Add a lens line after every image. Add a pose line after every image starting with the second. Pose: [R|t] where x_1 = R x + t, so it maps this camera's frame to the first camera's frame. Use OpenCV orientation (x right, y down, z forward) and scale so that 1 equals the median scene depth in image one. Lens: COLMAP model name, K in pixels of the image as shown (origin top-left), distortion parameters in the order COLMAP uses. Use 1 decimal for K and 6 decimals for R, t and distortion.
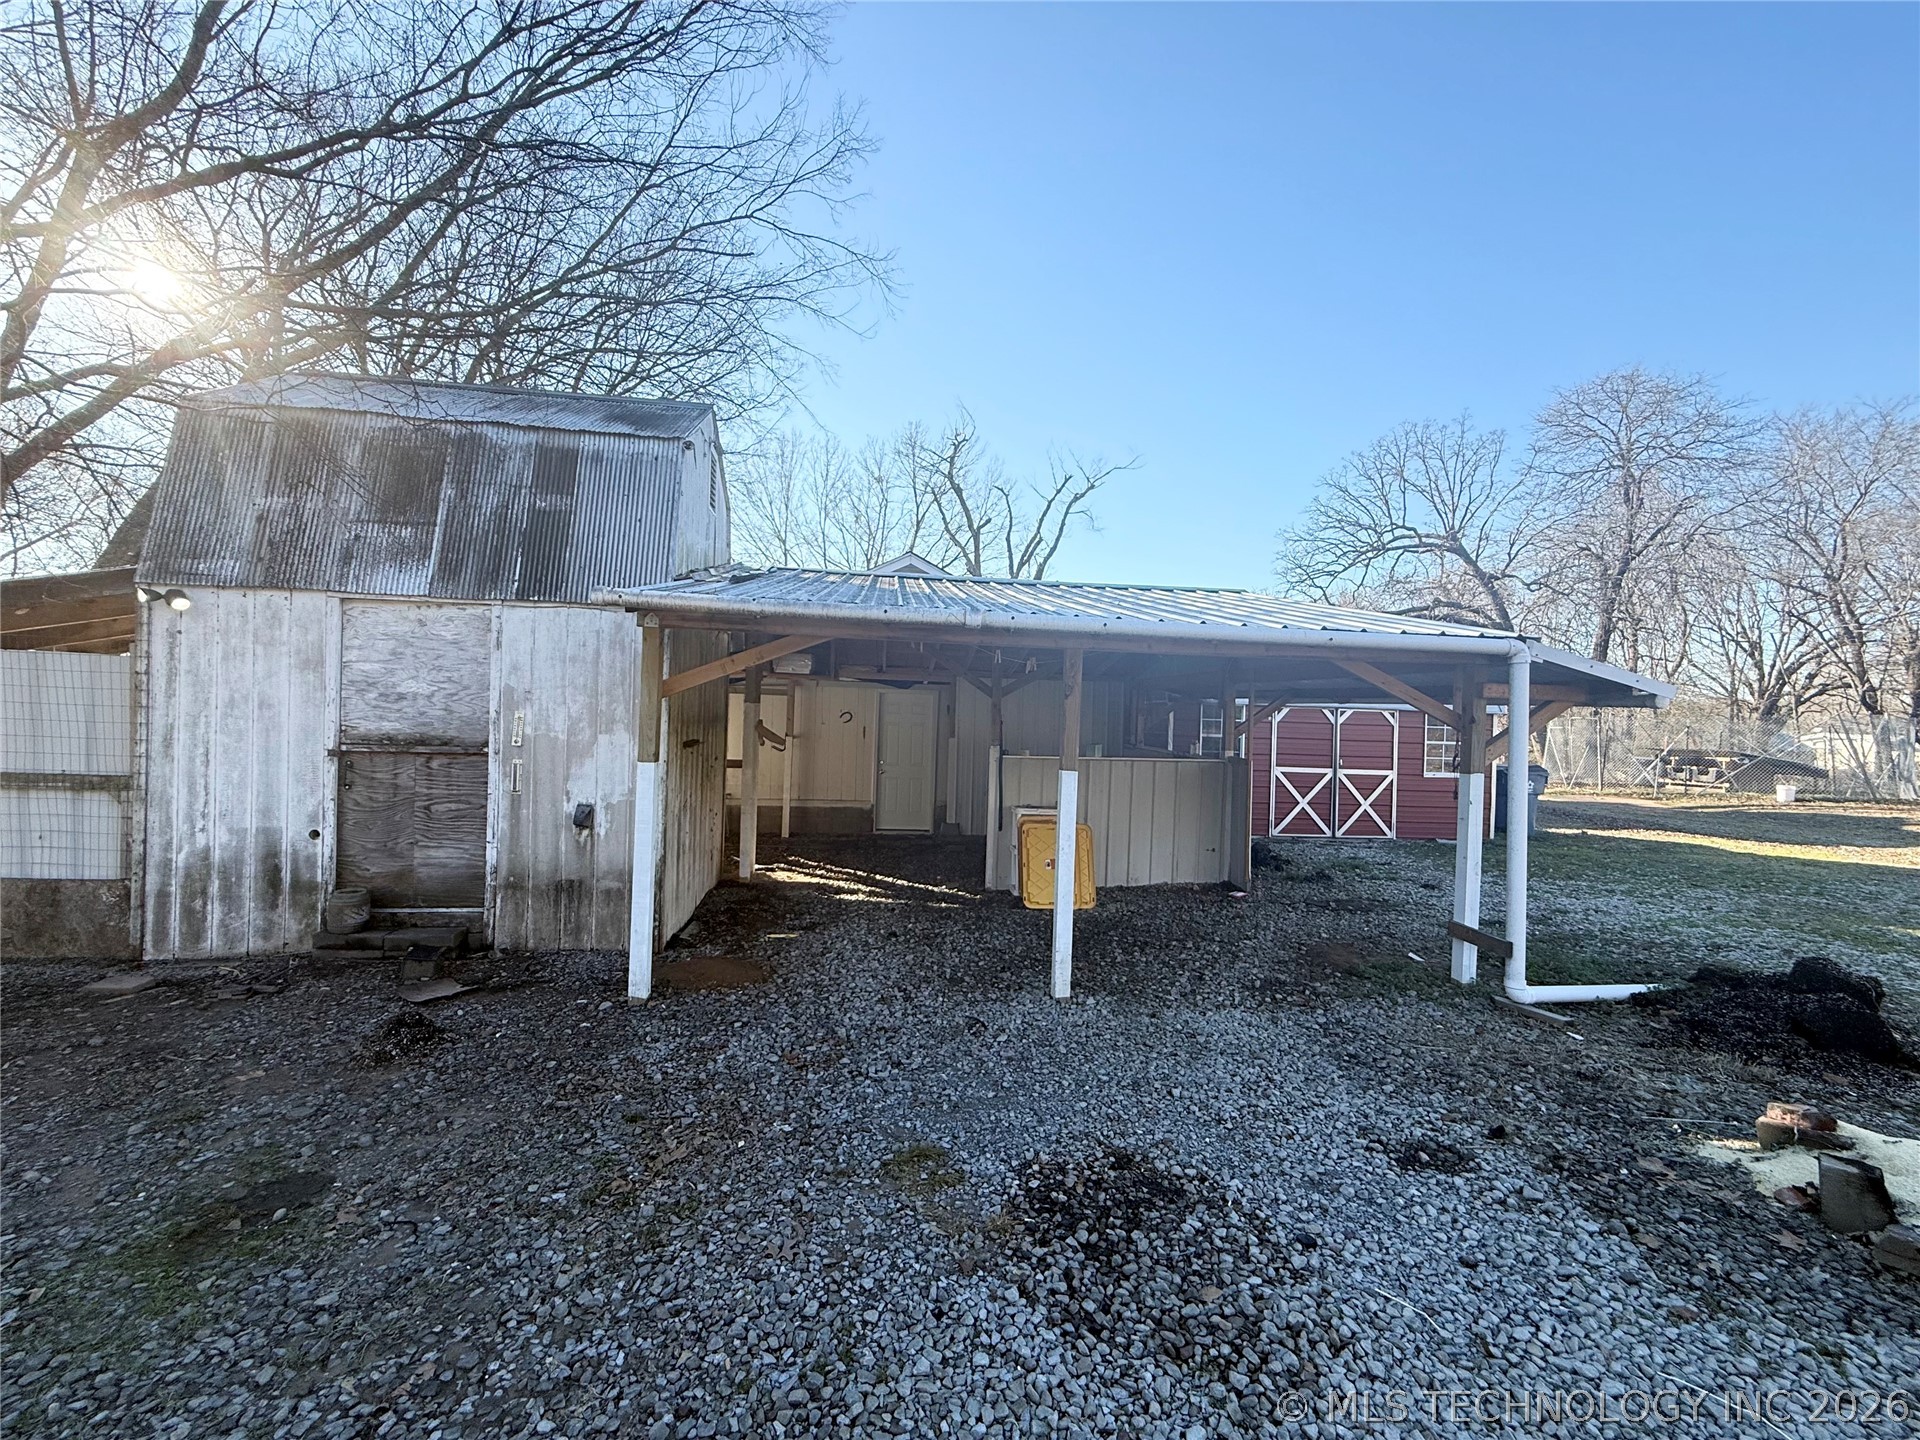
lens RADIAL K [[763.3, 0, 962.2], [0, 763.3, 717.5], [0, 0, 1]] dist [-0.000907, 0.000701]
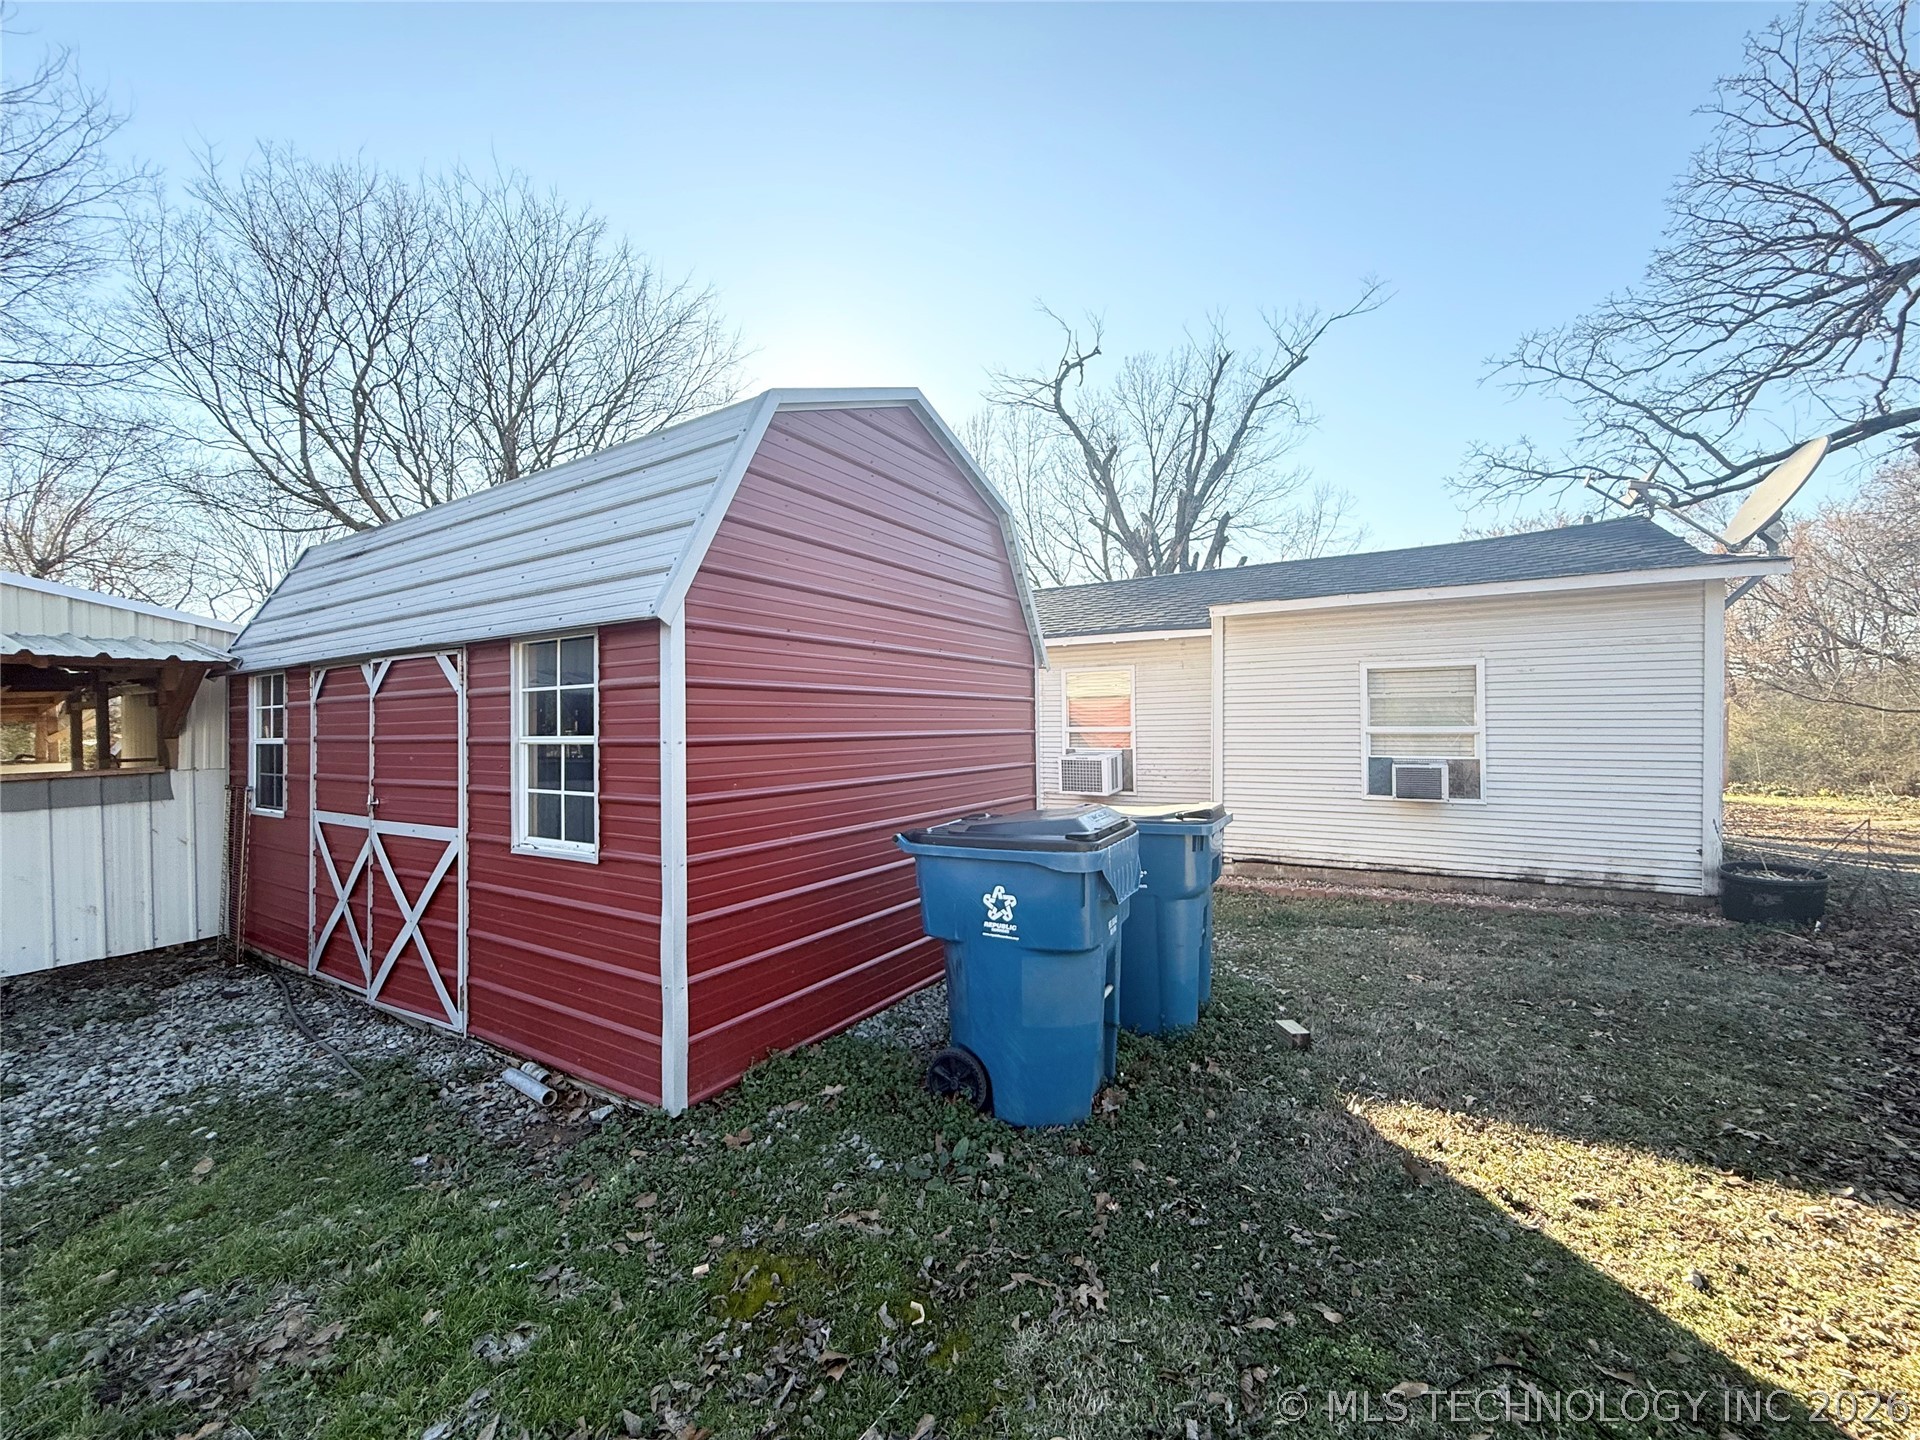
lens RADIAL K [[763.3, 0, 960.5], [0, 763.3, 725.9], [0, 0, 1]] dist [-0.000907, 0.000701]
pose [[0.777547, -0.032110, -0.628005, 0.375413], [0.023661, 0.999482, -0.021808, 0.015121], [0.628380, 0.002098, 0.777904, 0.350953]]
